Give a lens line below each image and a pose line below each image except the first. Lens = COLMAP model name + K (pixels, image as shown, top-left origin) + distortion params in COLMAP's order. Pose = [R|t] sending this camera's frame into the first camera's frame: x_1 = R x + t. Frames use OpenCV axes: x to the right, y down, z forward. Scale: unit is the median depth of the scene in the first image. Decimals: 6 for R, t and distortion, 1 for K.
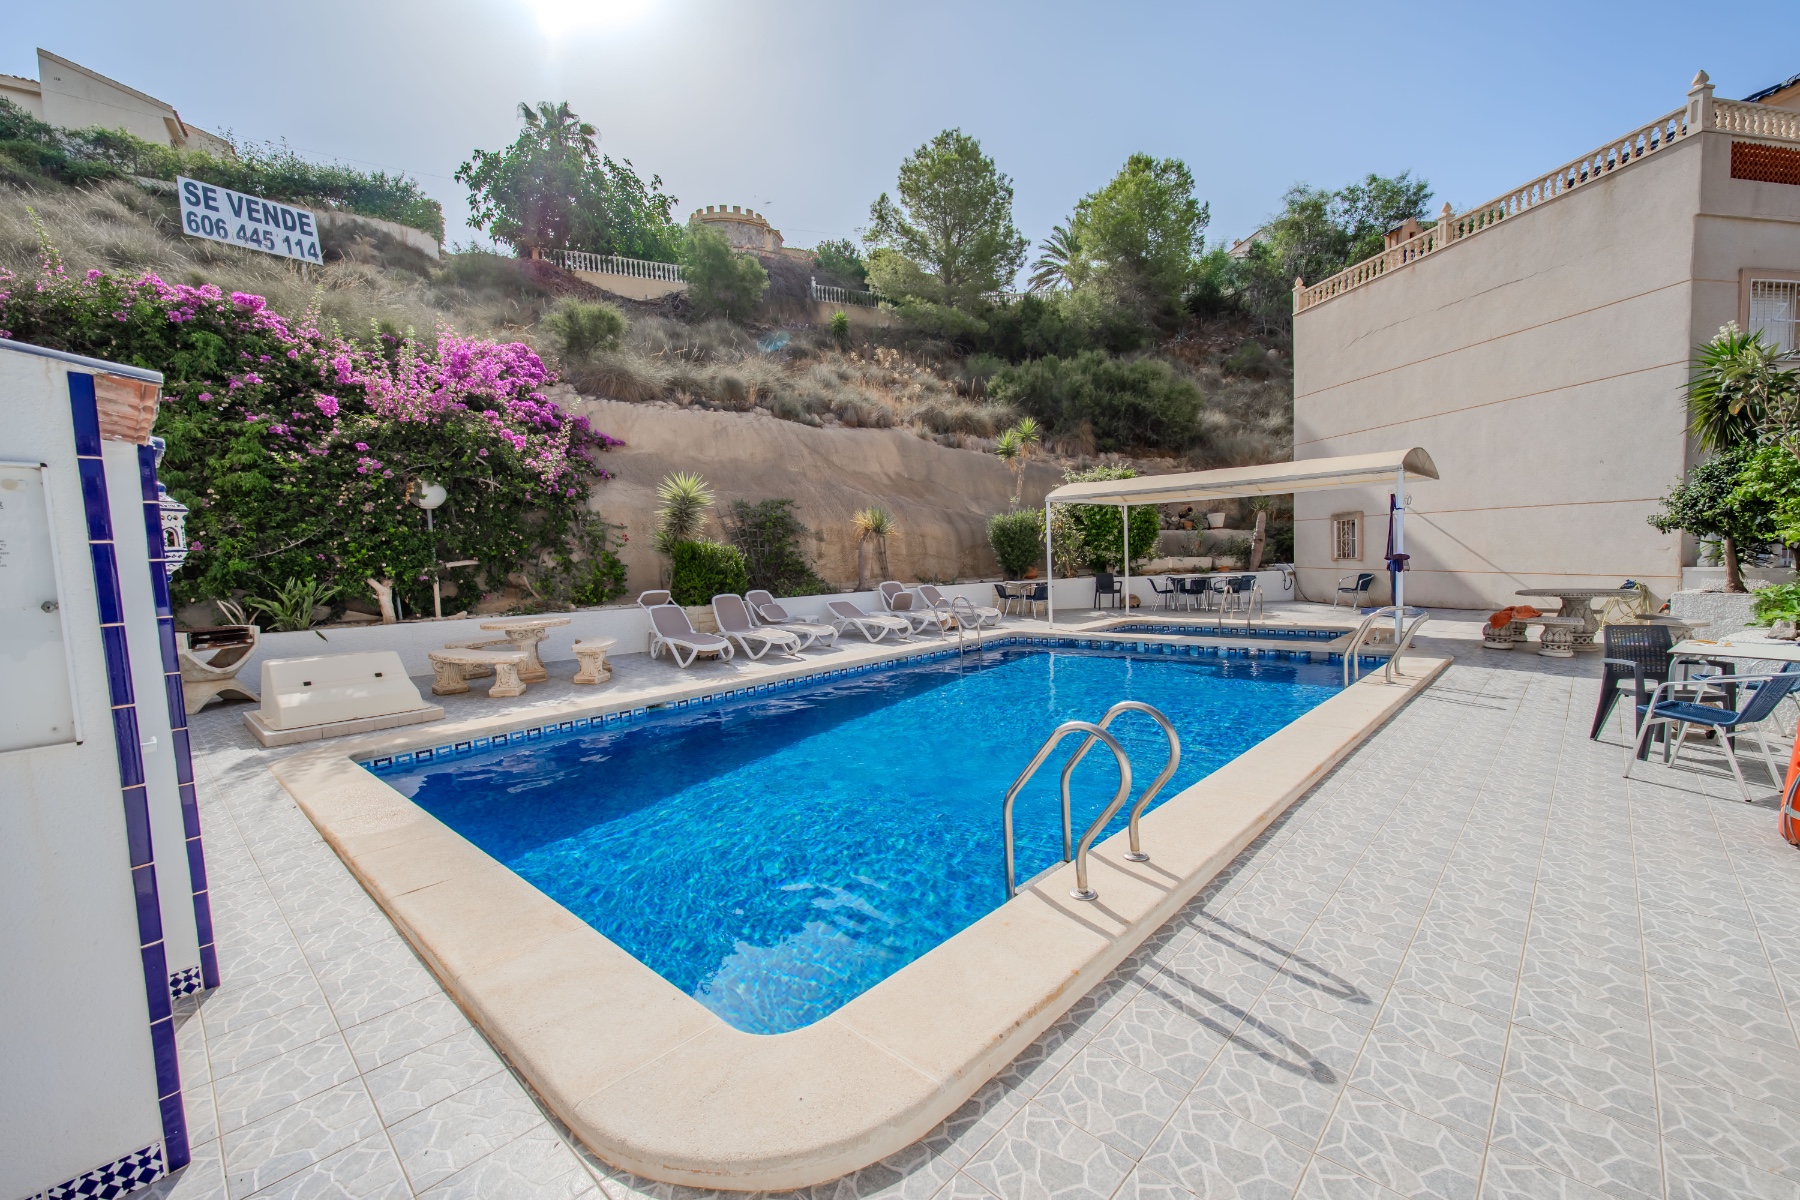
lens RADIAL K [[744.3, 0, 901.4], [0, 744.3, 604.6], [0, 0, 1]] dist [0.000861, -0.001042]
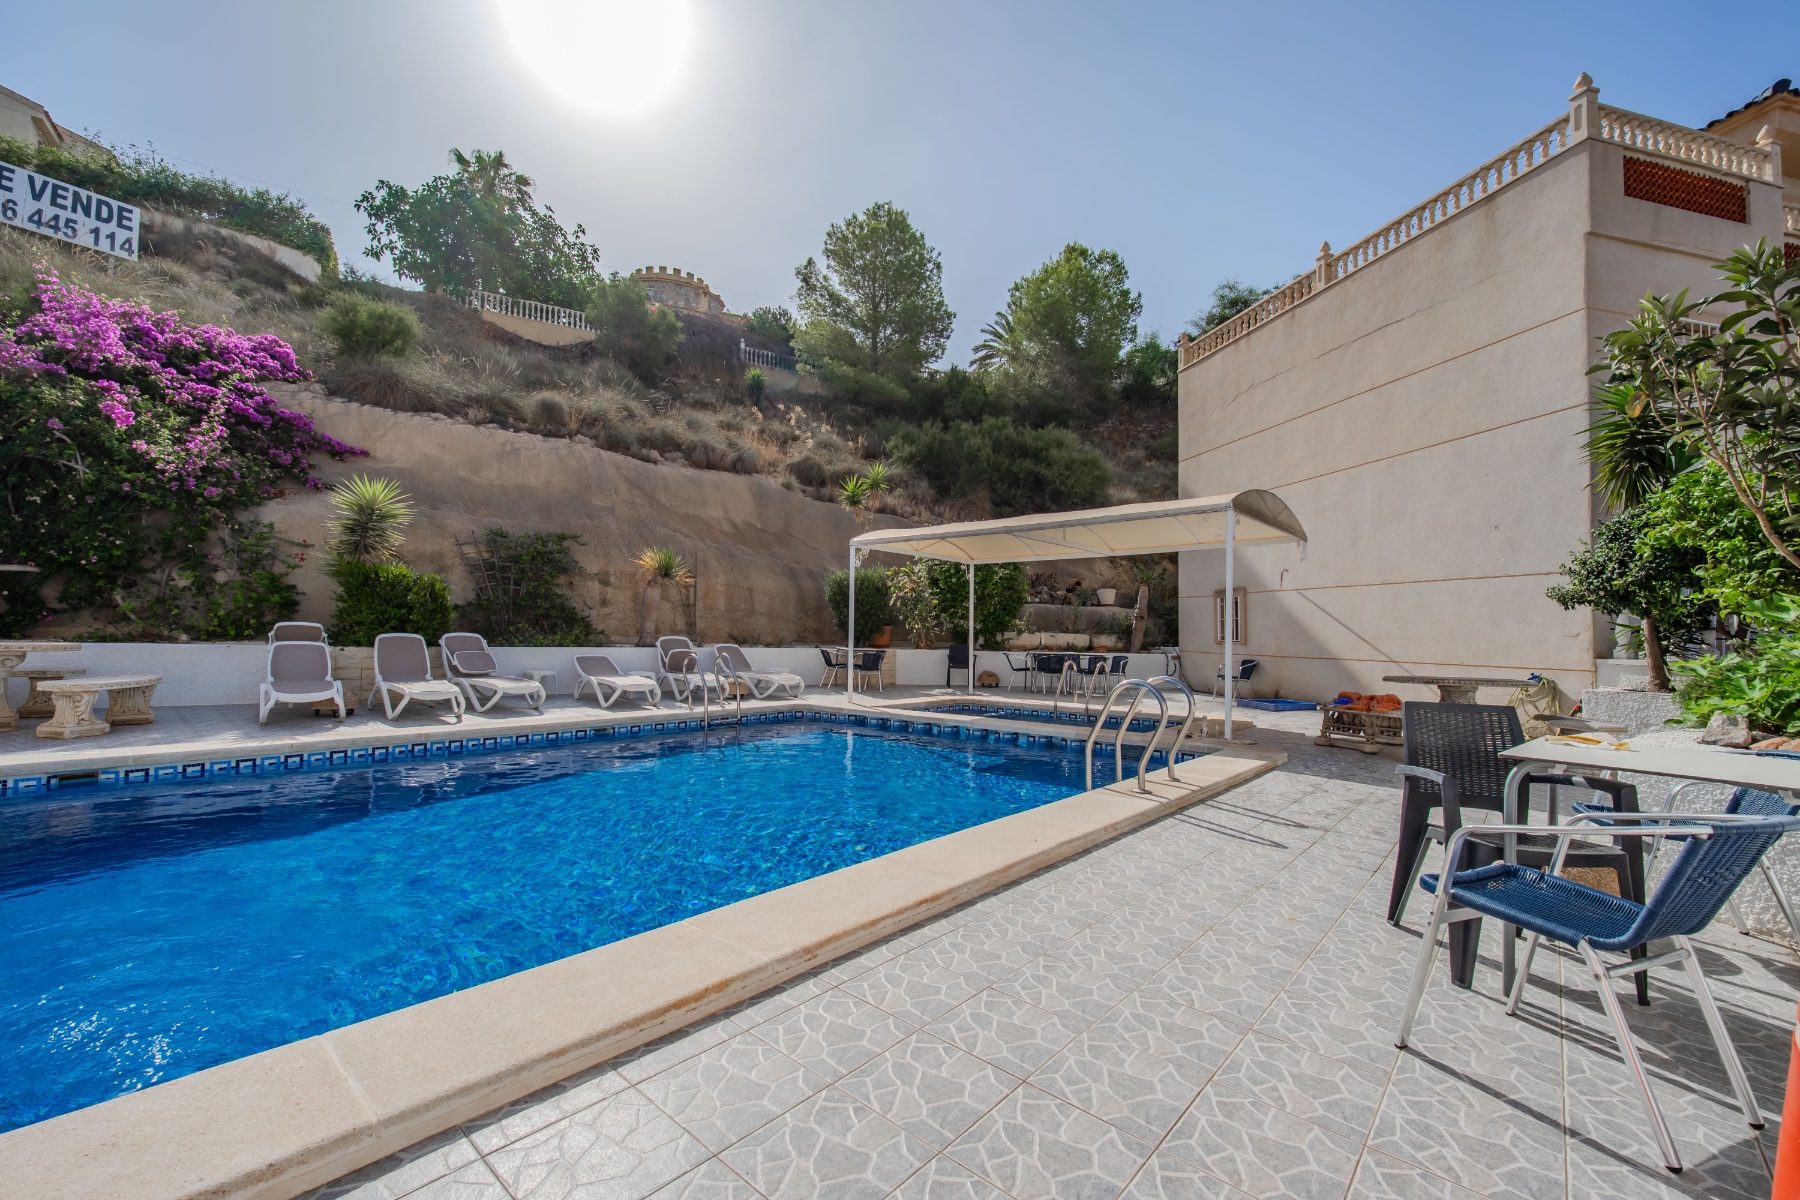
lens RADIAL K [[744.3, 0, 900.7], [0, 744.3, 602.7], [0, 0, 1]] dist [0.000861, -0.001042]
pose [[0.997826, 0.056167, 0.034480, 0.177015], [-0.051830, 0.991909, -0.115889, 0.011960], [-0.040710, 0.113850, 0.992663, 0.150371]]
